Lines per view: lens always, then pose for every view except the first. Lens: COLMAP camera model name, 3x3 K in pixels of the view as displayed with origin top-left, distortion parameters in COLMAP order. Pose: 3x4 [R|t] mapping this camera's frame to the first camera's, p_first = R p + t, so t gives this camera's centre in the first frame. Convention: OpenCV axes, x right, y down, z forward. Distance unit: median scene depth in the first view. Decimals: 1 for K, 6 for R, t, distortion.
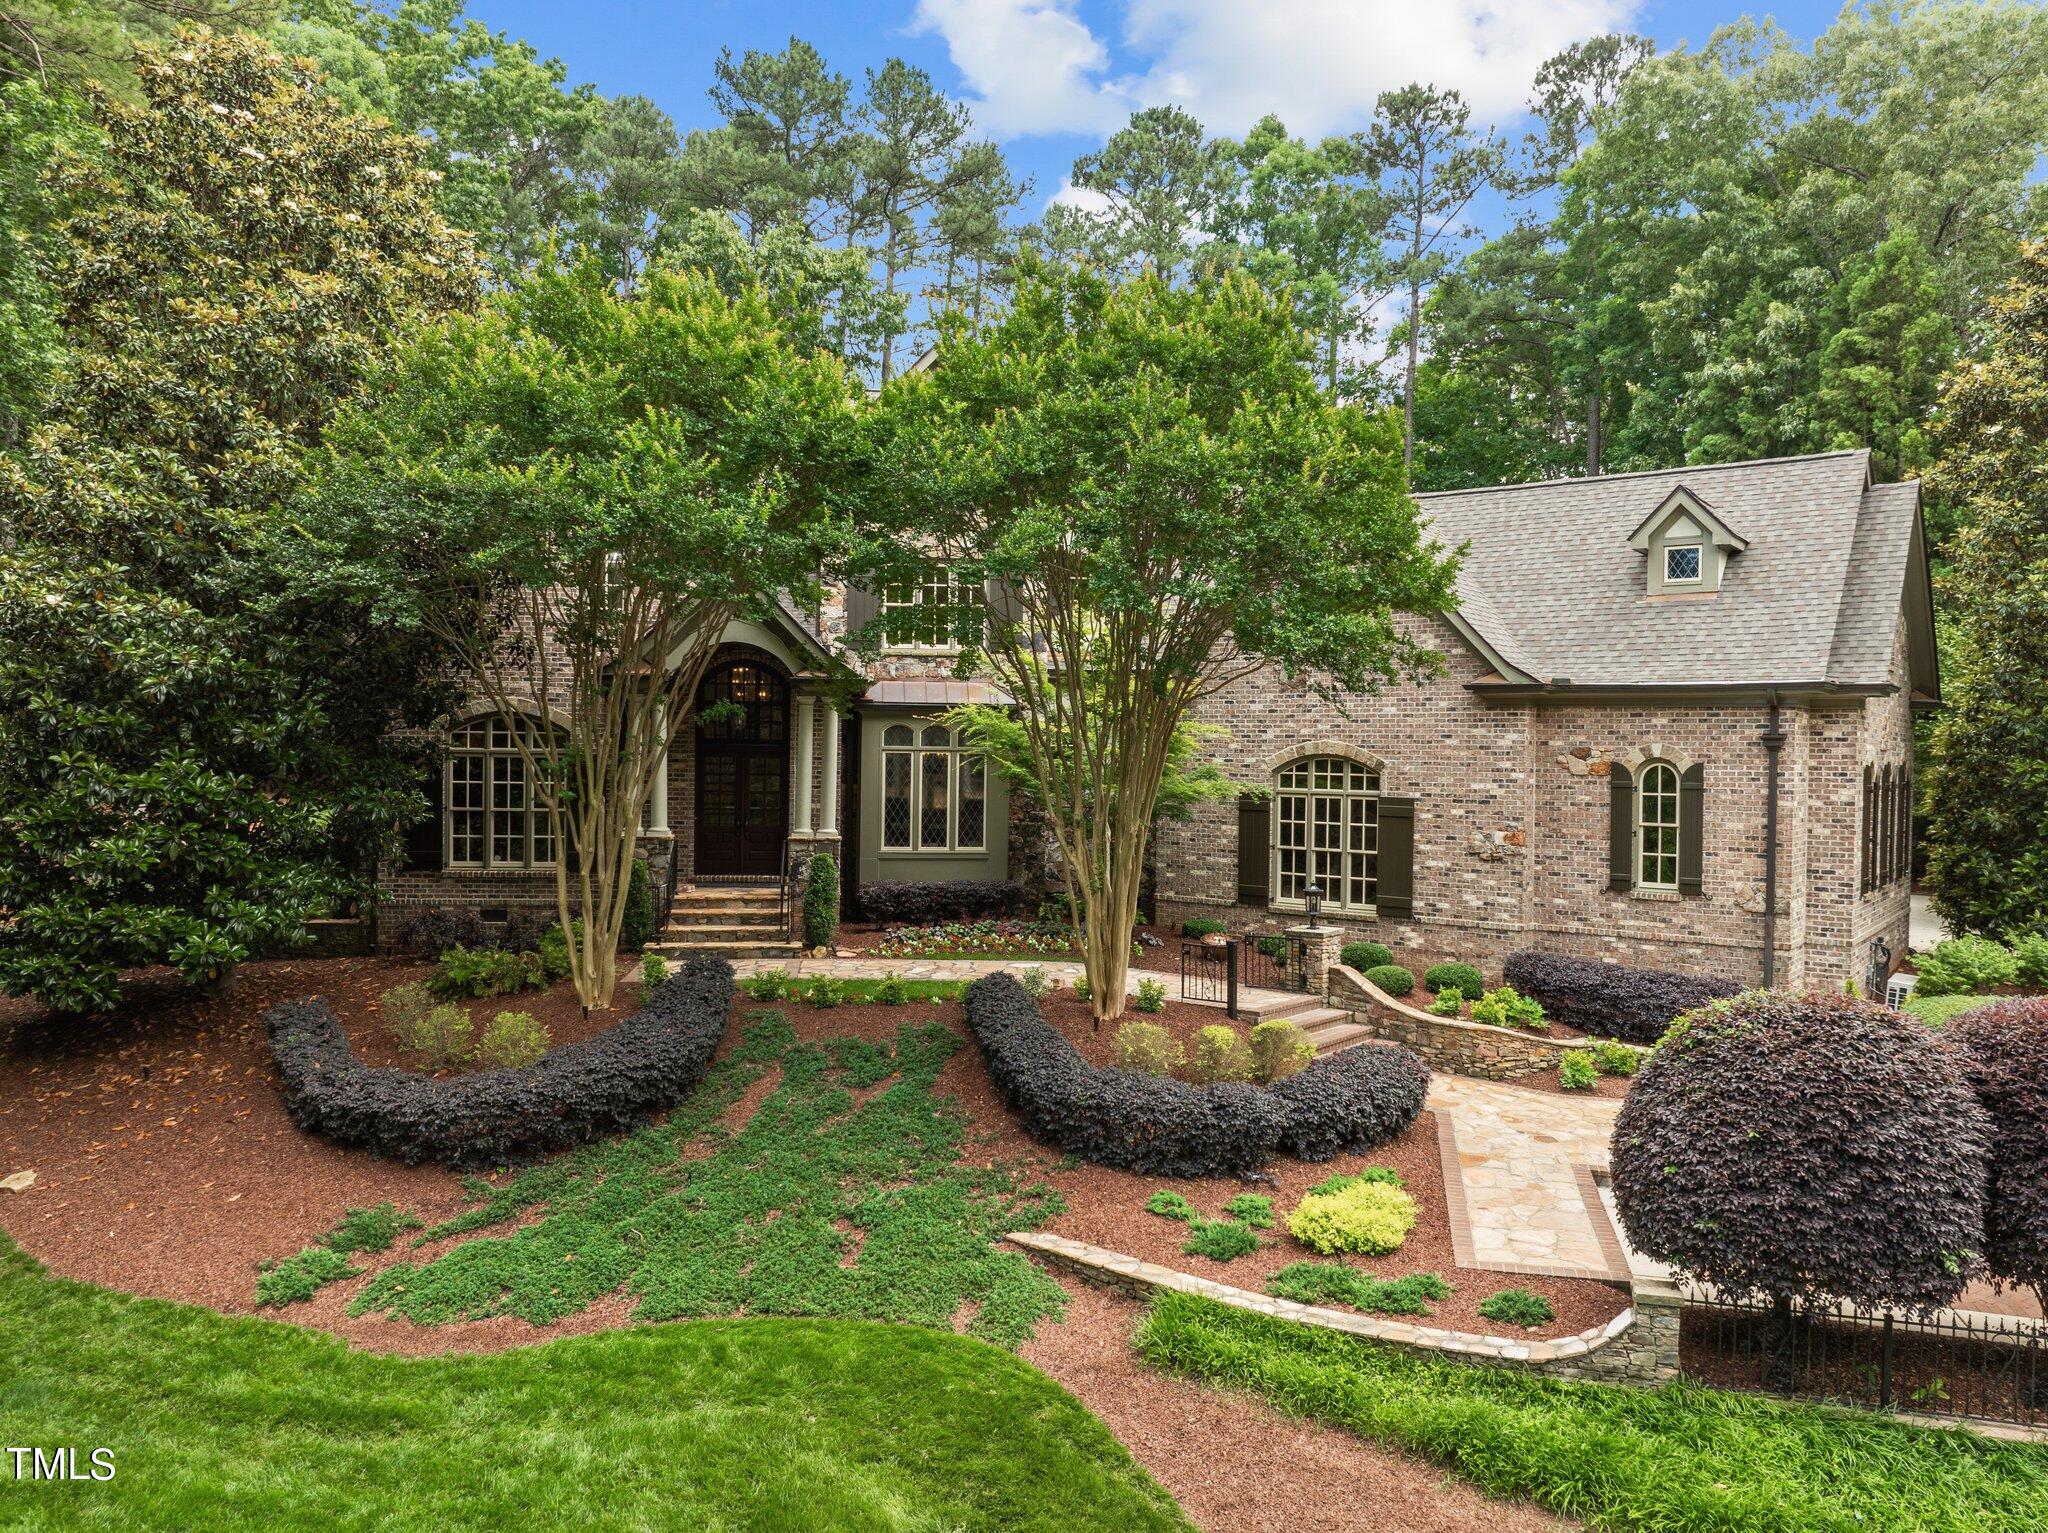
lens RADIAL K [[1459.7, 0, 1024.4], [0, 1459.7, 764.5], [0, 0, 1]] dist [-0.030031, -0.004994]
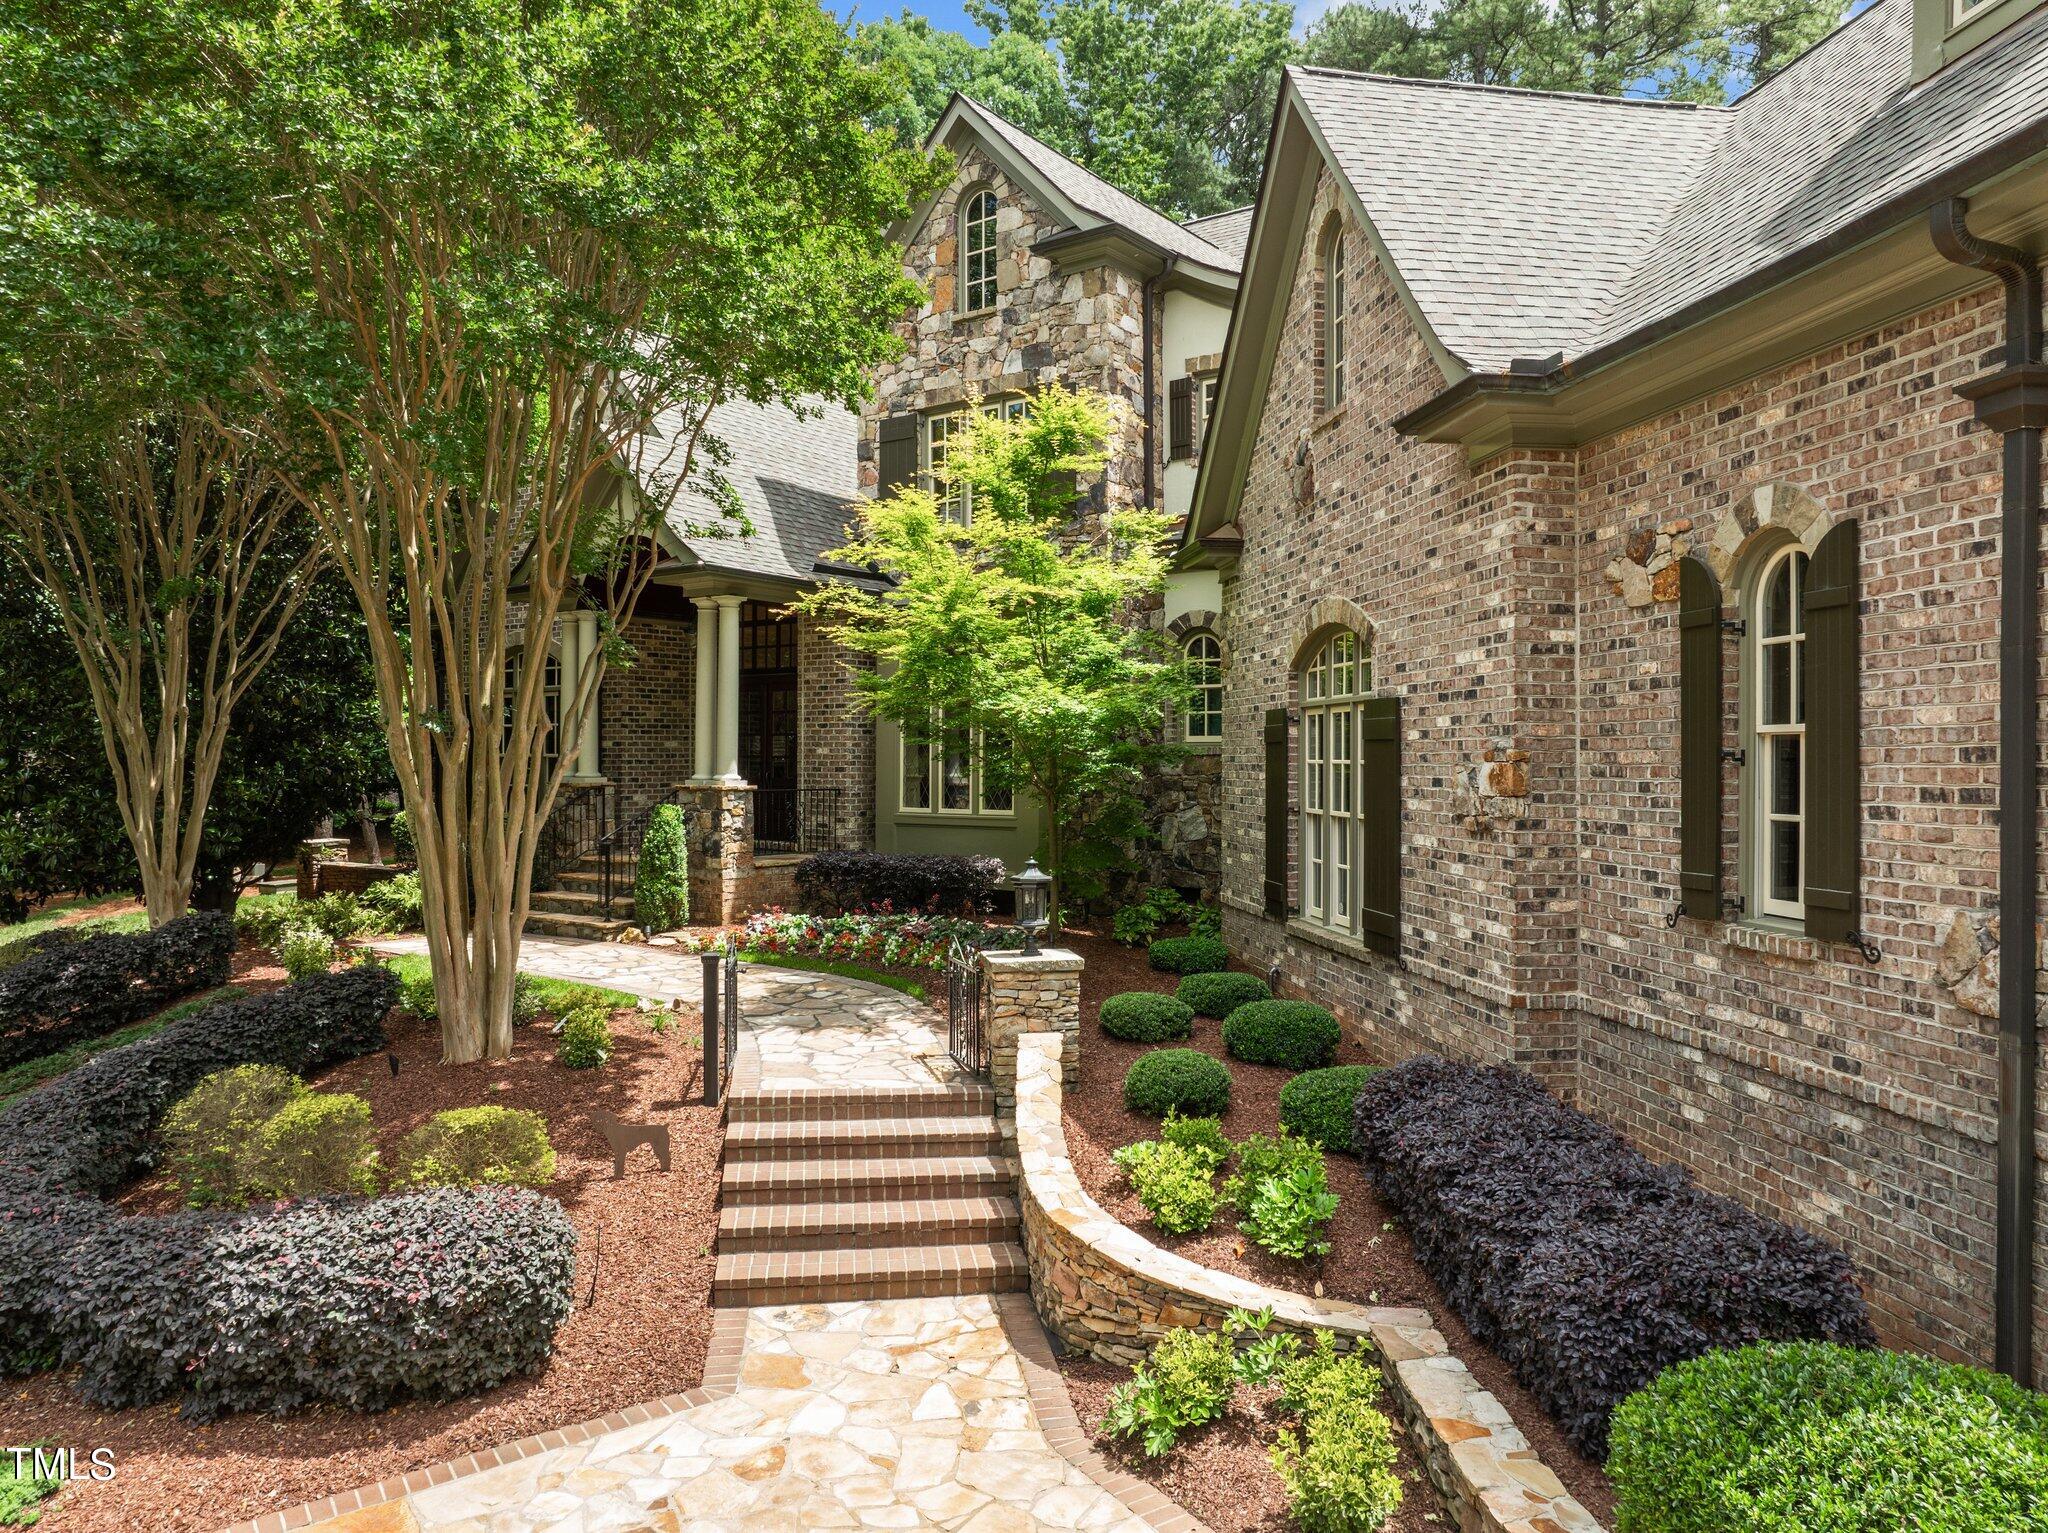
lens RADIAL K [[1442.9, 0, 1034.9], [0, 1442.9, 764.6], [0, 0, 1]] dist [-0.031298, -0.004443]
pose [[0.726652, -0.009466, -0.686941, 0.520075], [0.001443, 0.999924, -0.012253, 0.051975], [0.687005, 0.007912, 0.726610, 0.621427]]
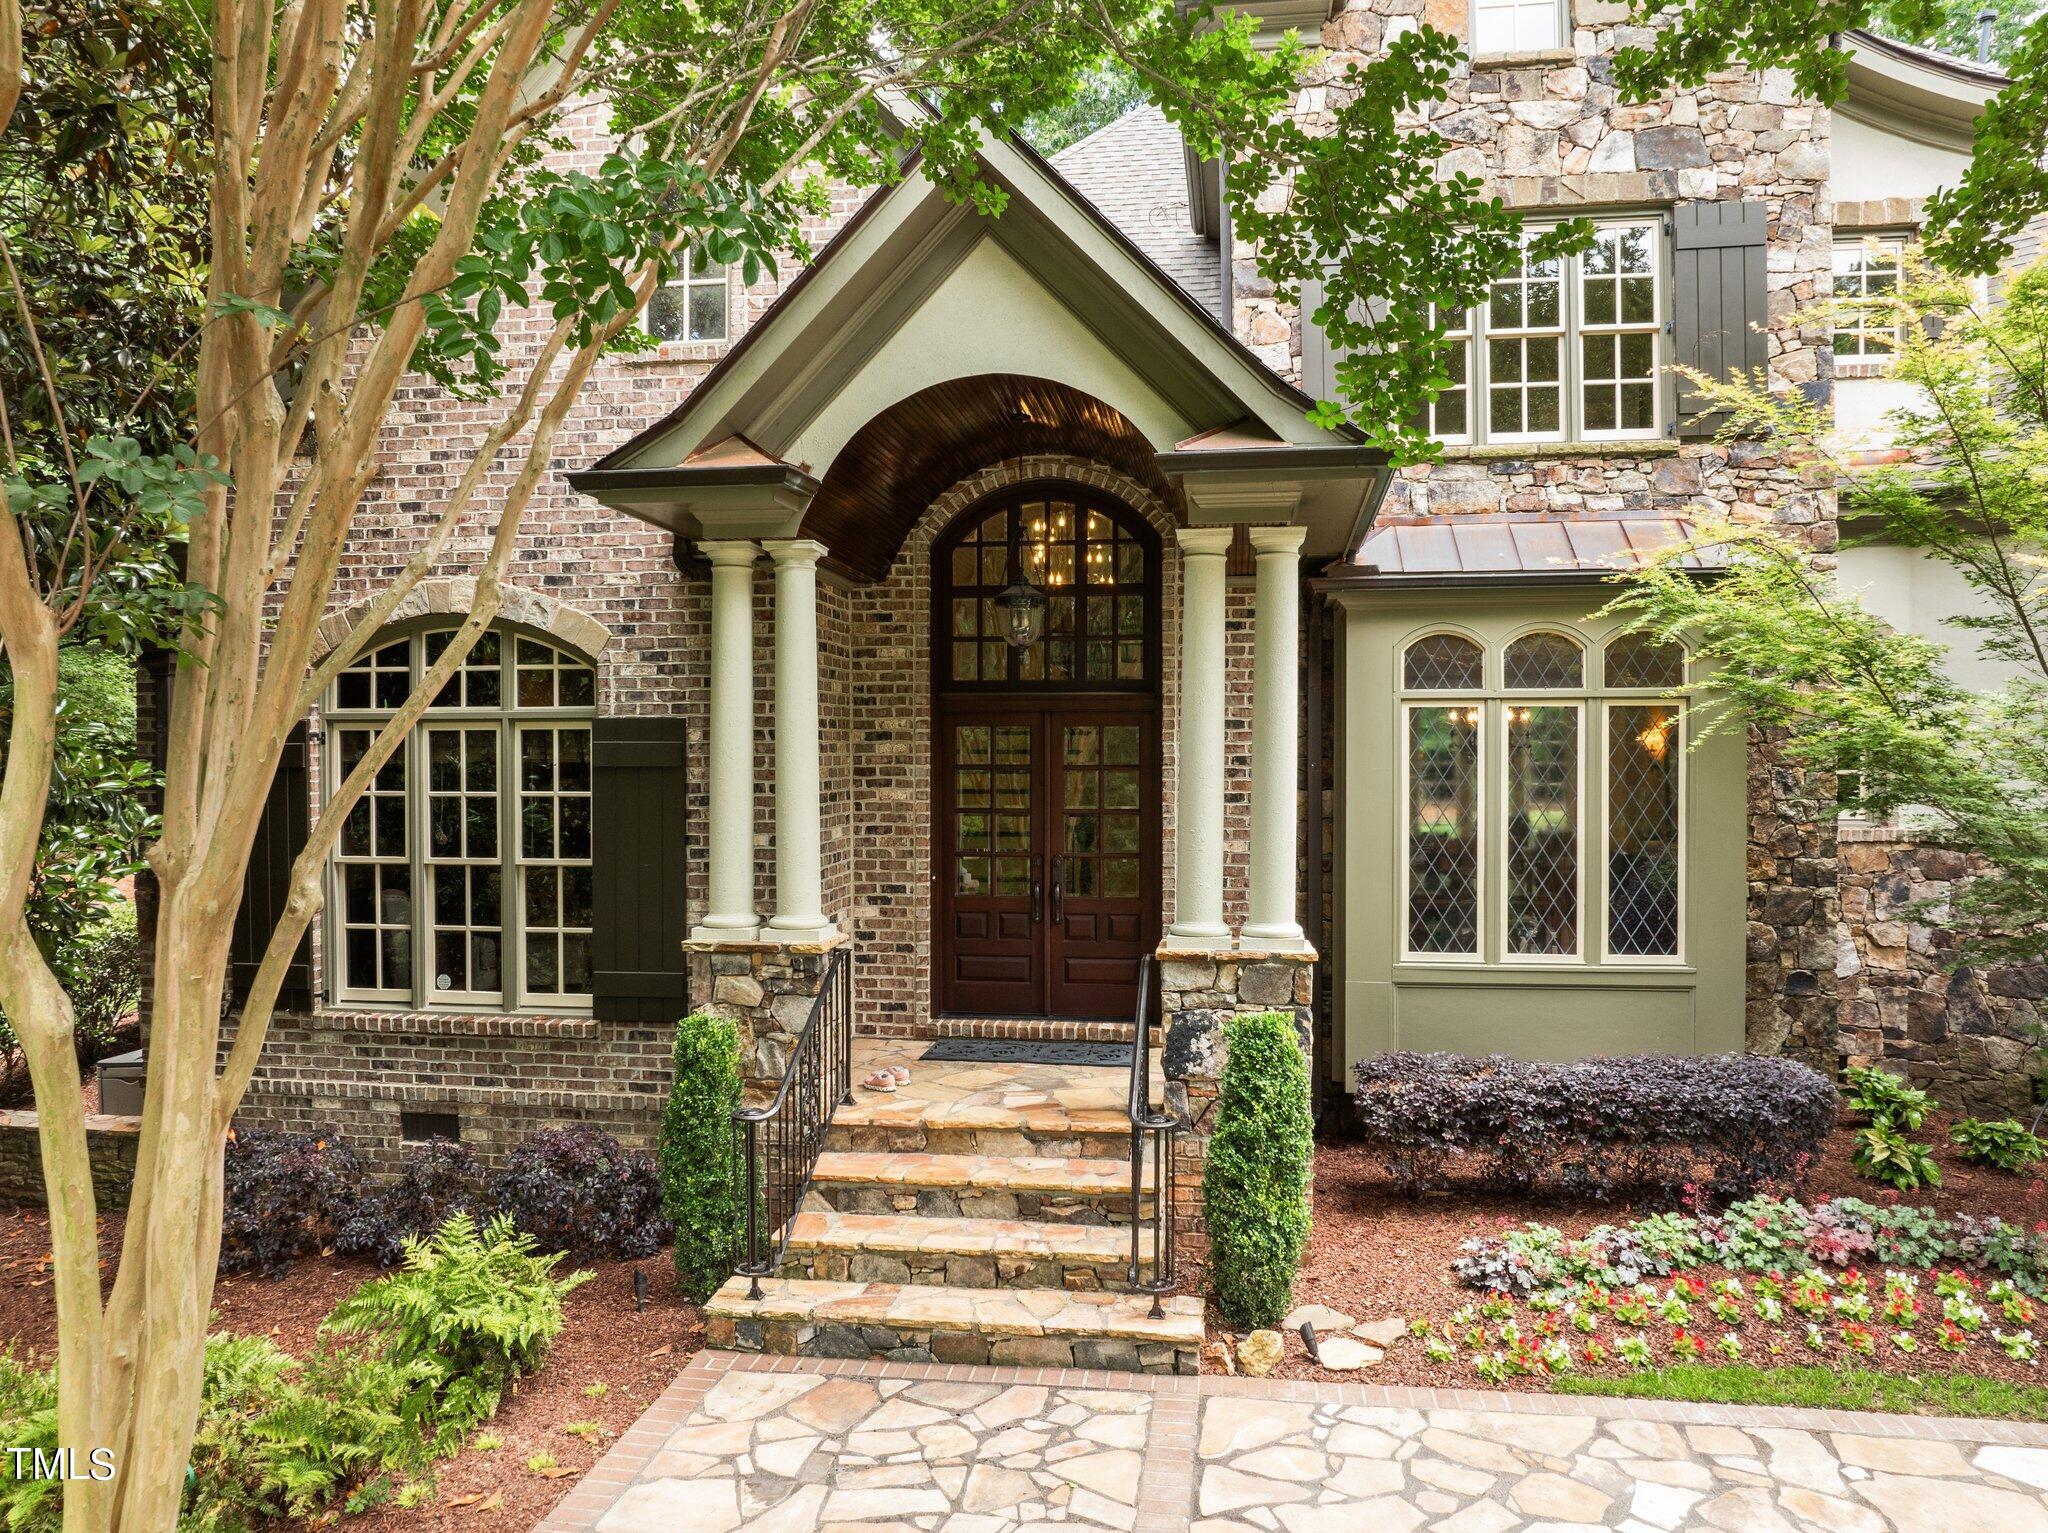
lens RADIAL K [[1430.5, 0, 1025.7], [0, 1430.5, 770.3], [0, 0, 1]] dist [-0.004348, -0.059023]
pose [[0.965653, -0.013341, -0.259494, -0.112061], [0.012857, 0.999911, -0.003562, 0.010142], [0.259518, 0.000104, 0.965738, 0.718472]]
